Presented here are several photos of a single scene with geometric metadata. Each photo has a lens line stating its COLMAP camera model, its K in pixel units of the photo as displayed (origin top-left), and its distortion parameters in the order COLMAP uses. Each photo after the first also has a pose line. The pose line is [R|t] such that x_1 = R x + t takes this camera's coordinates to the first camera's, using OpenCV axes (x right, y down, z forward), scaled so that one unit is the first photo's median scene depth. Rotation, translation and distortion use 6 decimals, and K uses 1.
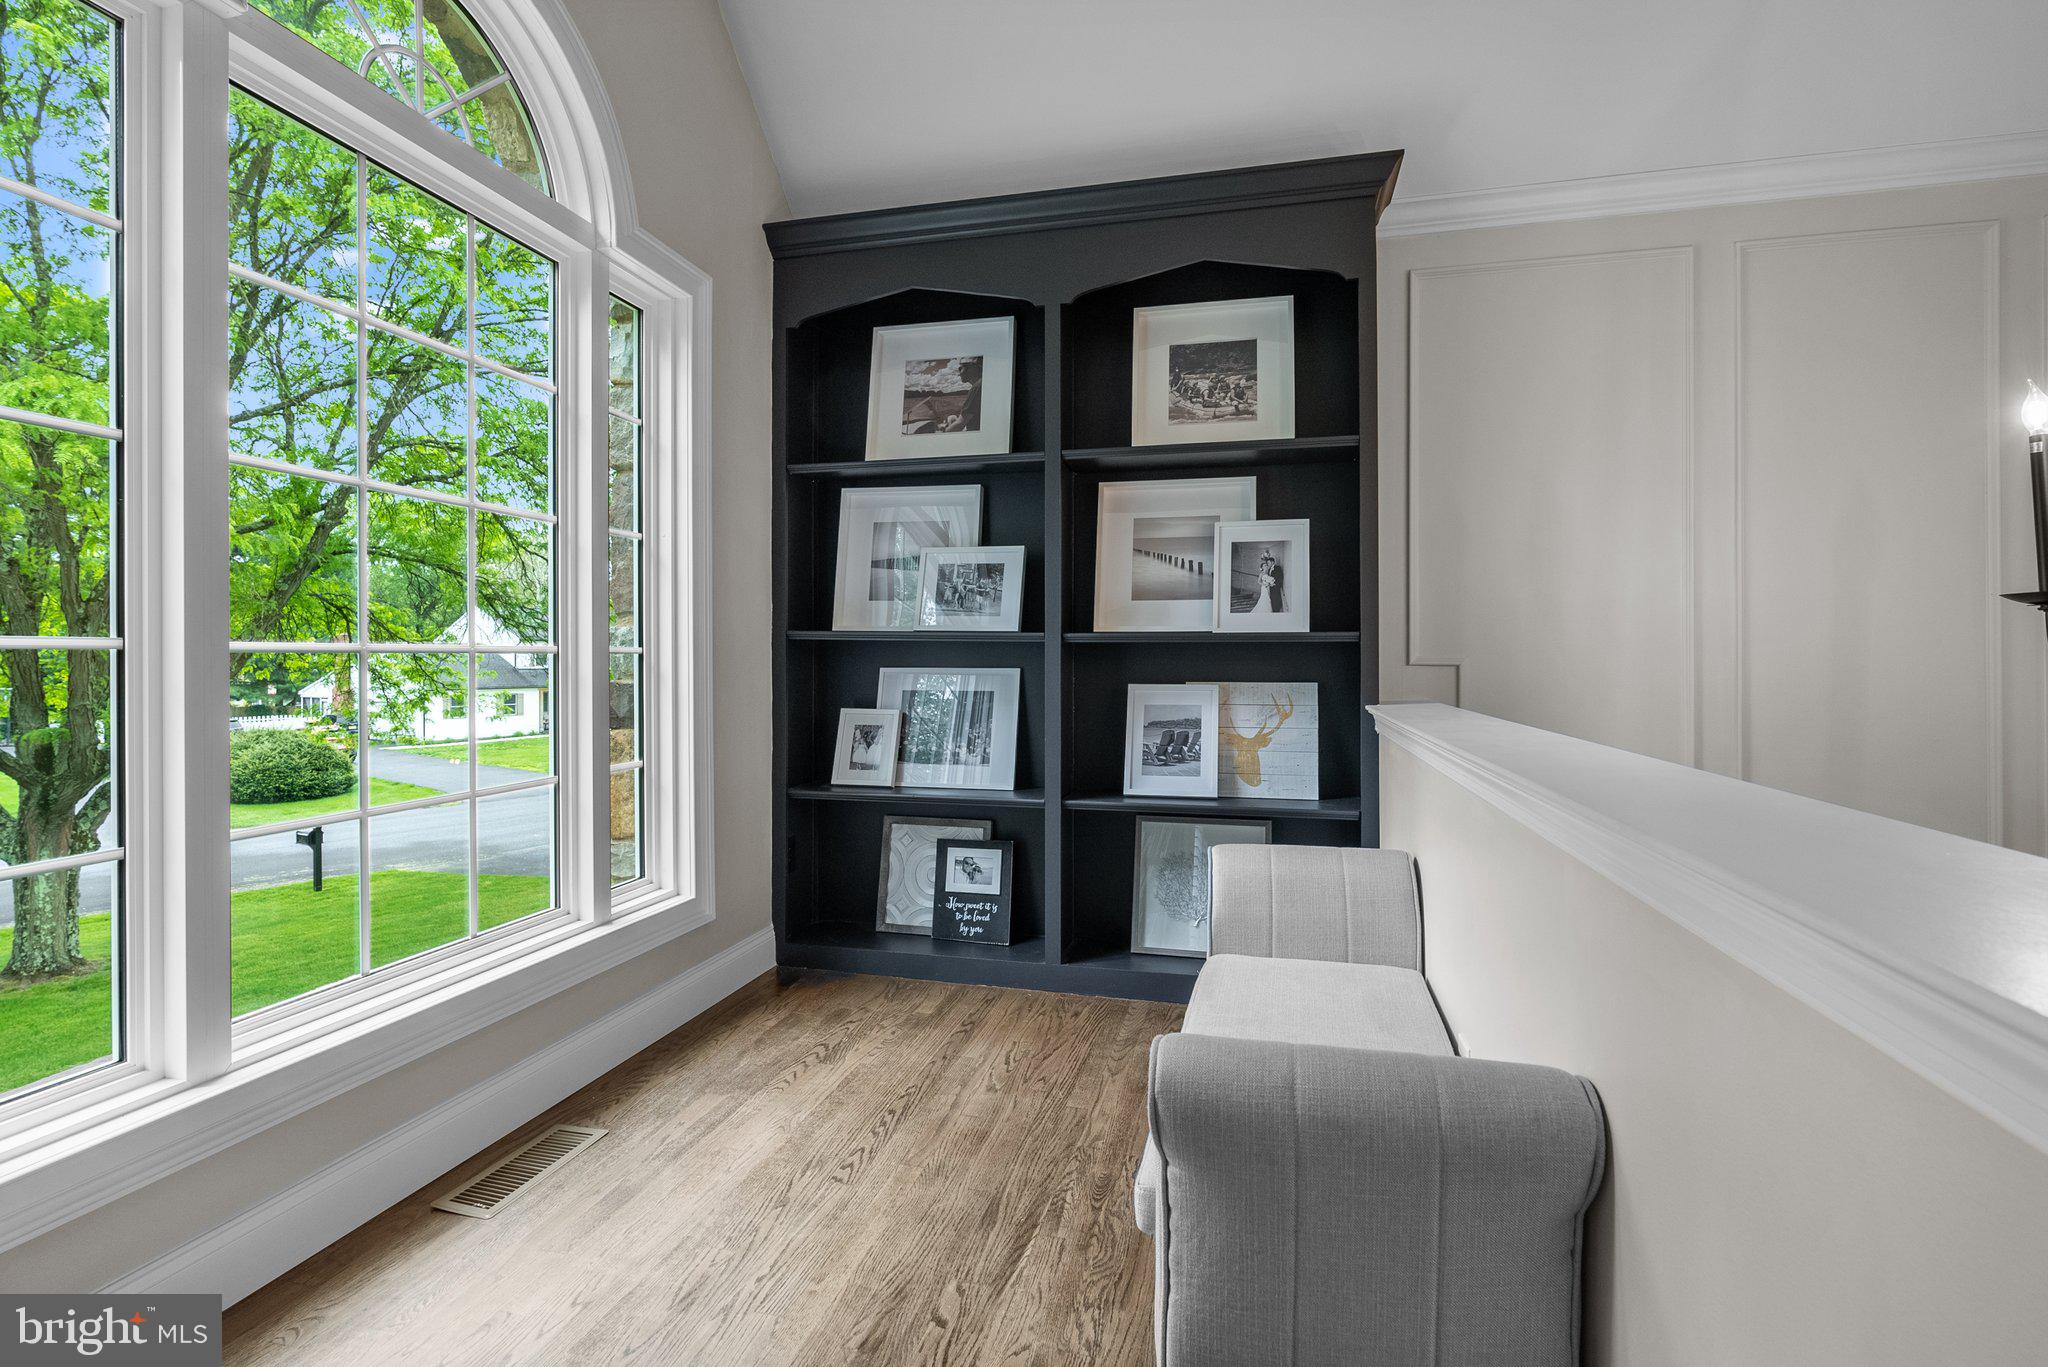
lens RADIAL K [[941.2, 0, 1031.7], [0, 941.2, 672.5], [0, 0, 1]] dist [-0.002197, 0.002665]
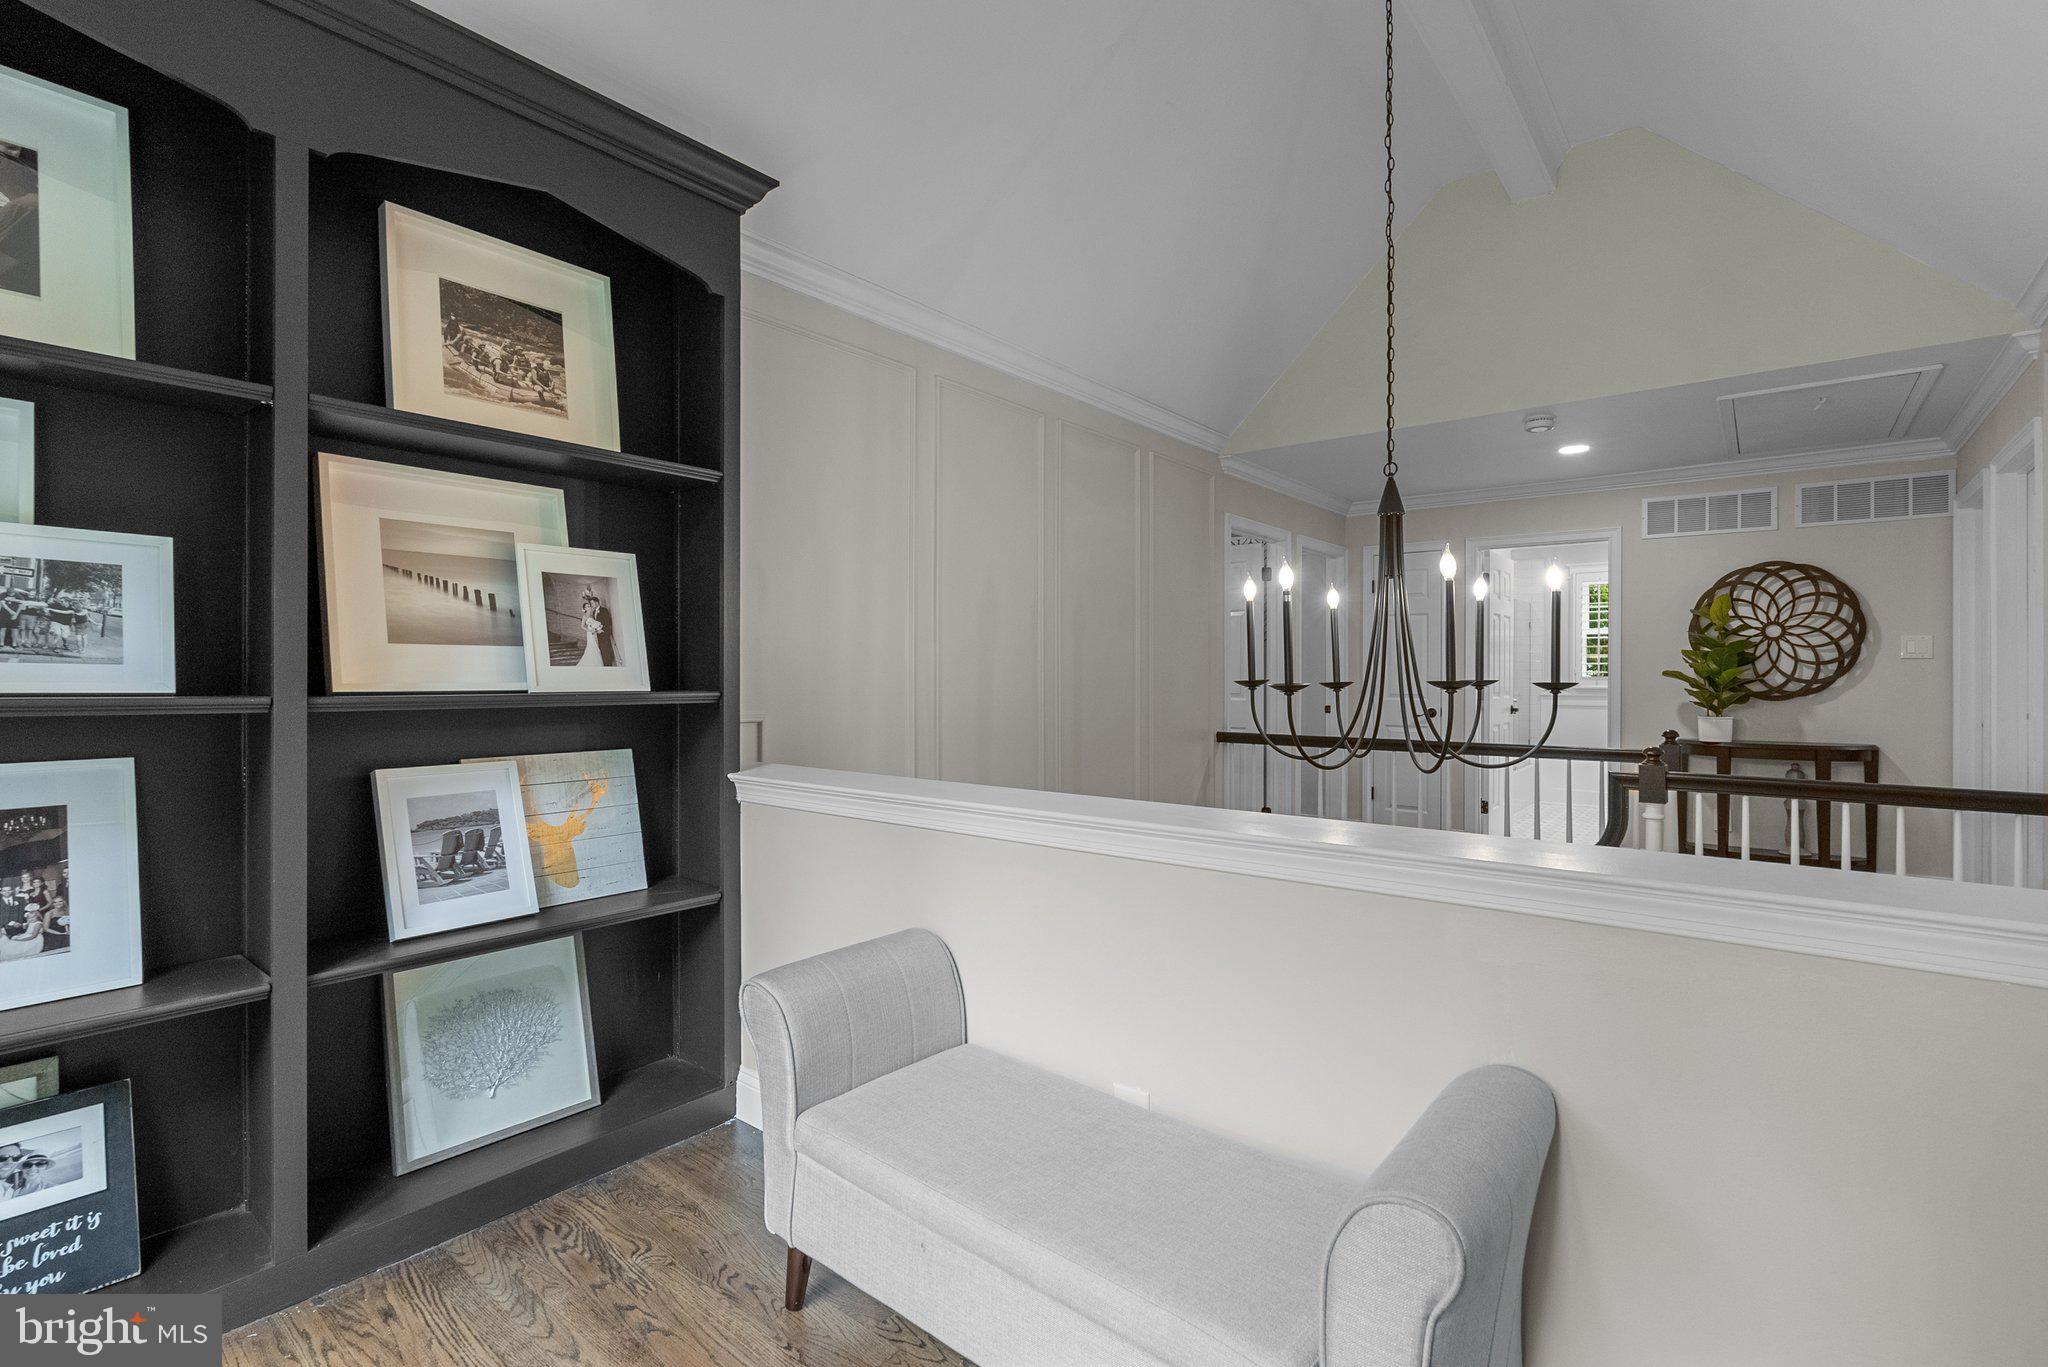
lens RADIAL K [[941.2, 0, 1022.6], [0, 941.2, 684.1], [0, 0, 1]] dist [-0.002197, 0.002665]
pose [[0.438349, -0.009080, 0.898759, -0.295749], [0.012936, 0.999909, 0.003792, -0.045185], [-0.898712, 0.009964, 0.438427, 0.316469]]
